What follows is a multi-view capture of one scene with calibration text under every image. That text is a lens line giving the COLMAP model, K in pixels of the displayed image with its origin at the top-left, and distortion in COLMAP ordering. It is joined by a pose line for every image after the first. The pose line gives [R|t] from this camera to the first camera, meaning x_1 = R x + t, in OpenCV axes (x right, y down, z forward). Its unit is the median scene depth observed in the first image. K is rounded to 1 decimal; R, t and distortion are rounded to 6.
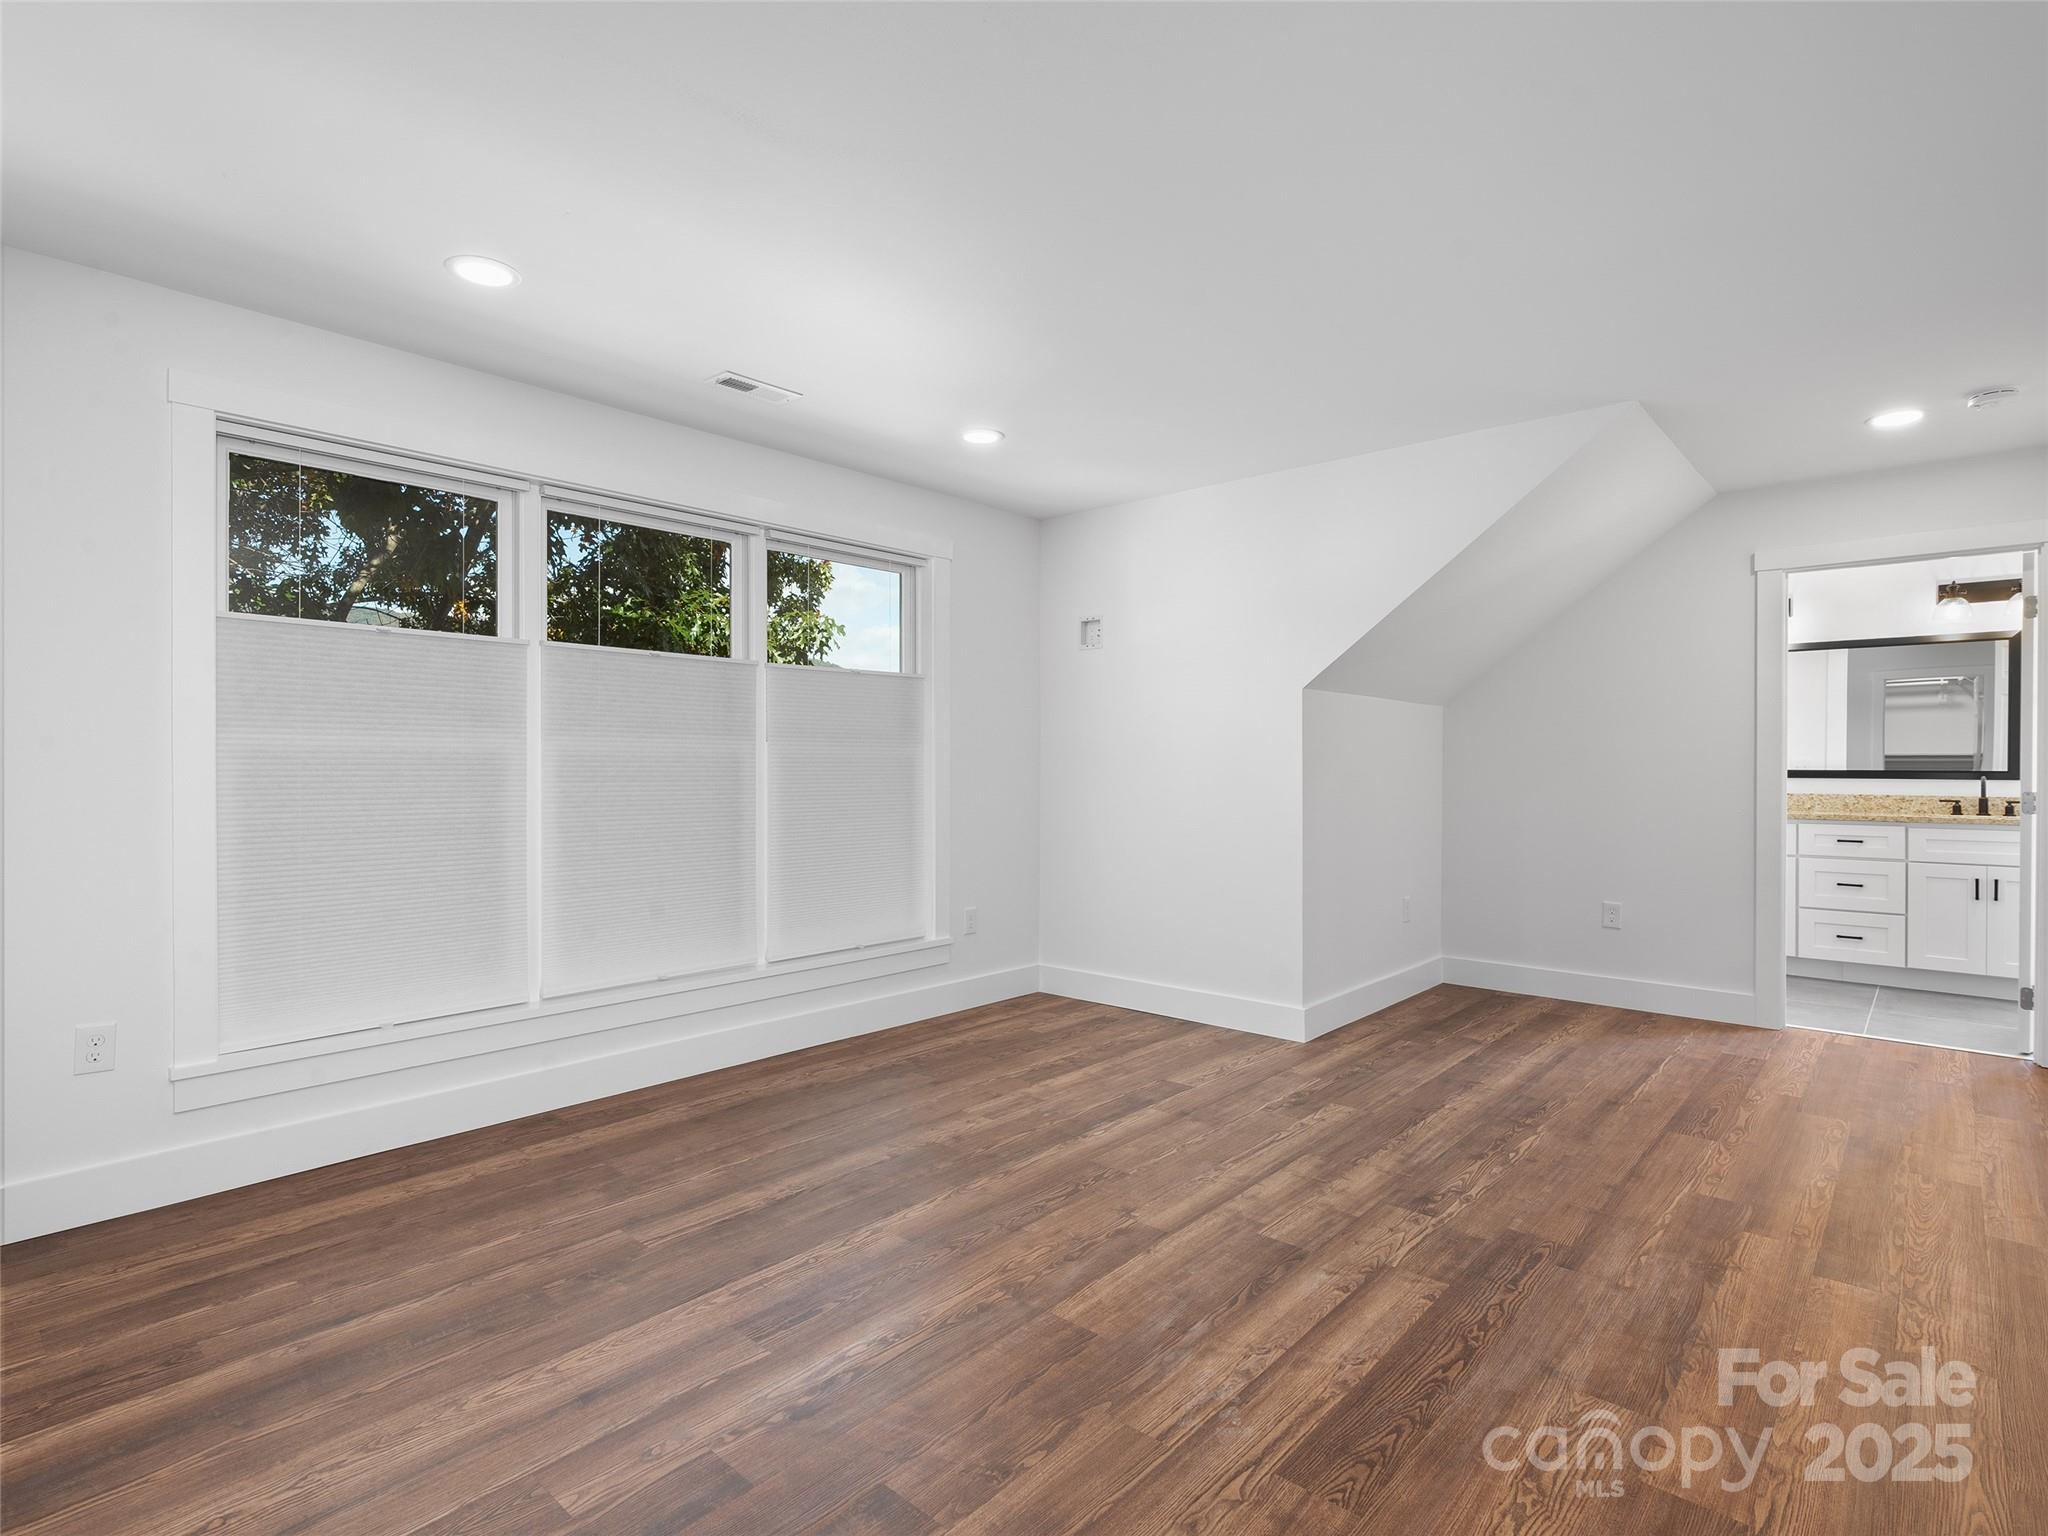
lens RADIAL K [[1033.6, 0, 1022.9], [0, 1033.6, 769.8], [0, 0, 1]] dist [-0.002849, -0.000022]
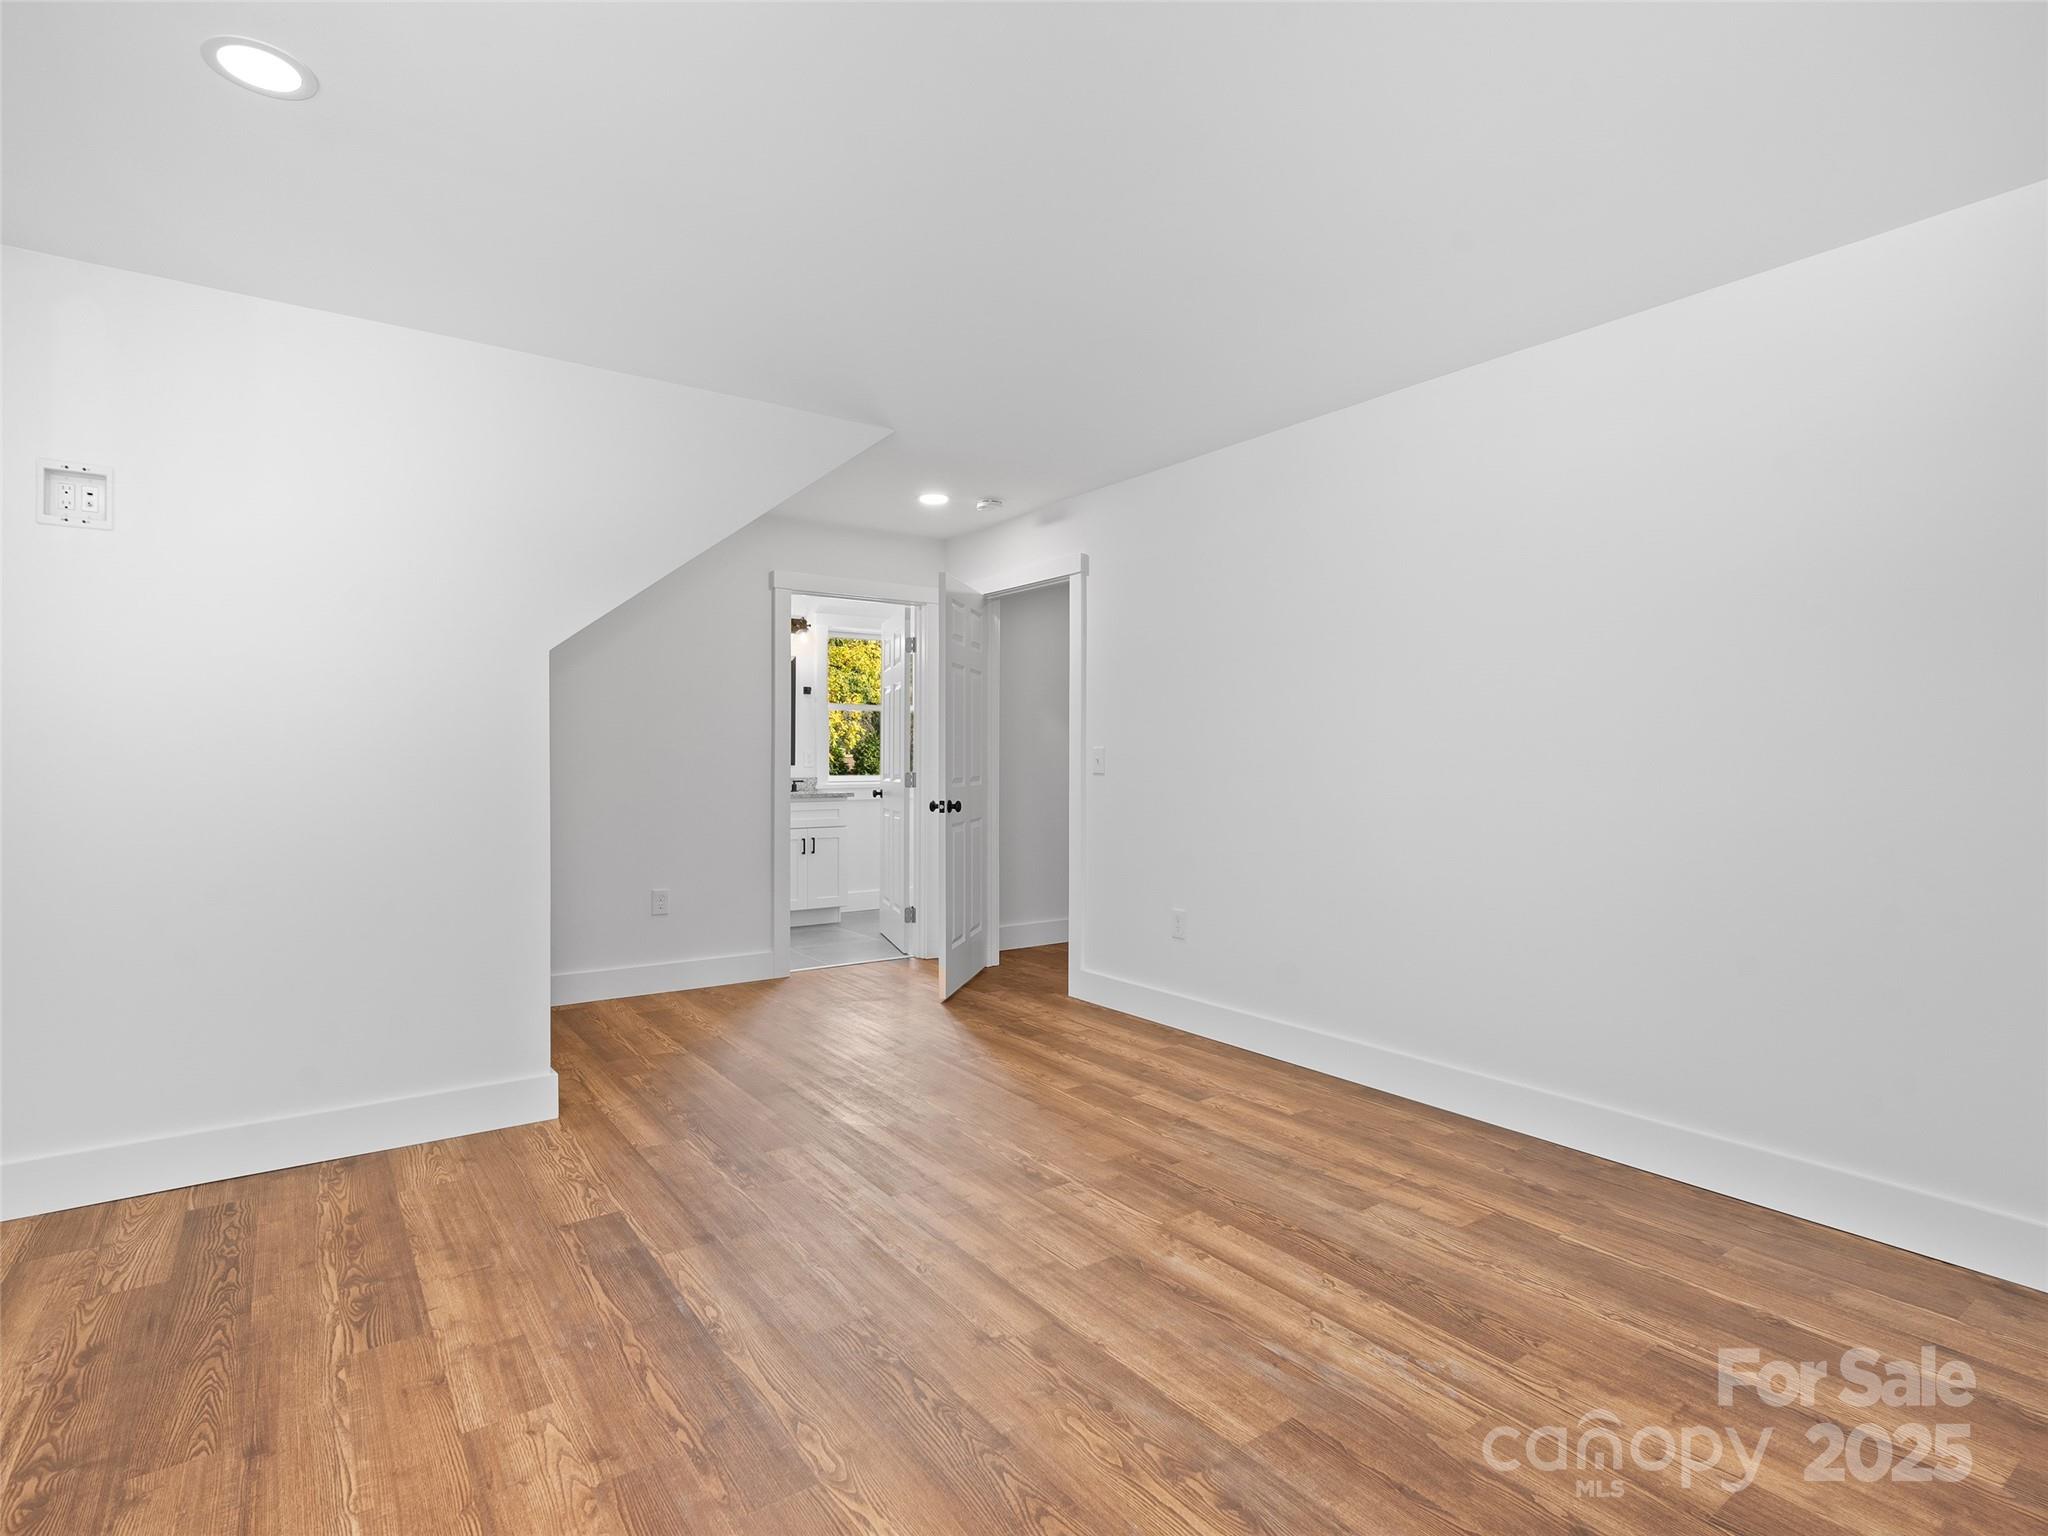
lens RADIAL K [[1033.6, 0, 1024.9], [0, 1033.6, 762.5], [0, 0, 1]] dist [-0.002849, -0.000022]
pose [[0.221657, -0.005464, 0.975109, -0.541092], [0.002220, 0.999985, 0.005098, -0.000121], [-0.975122, 0.001035, 0.221666, 0.687968]]
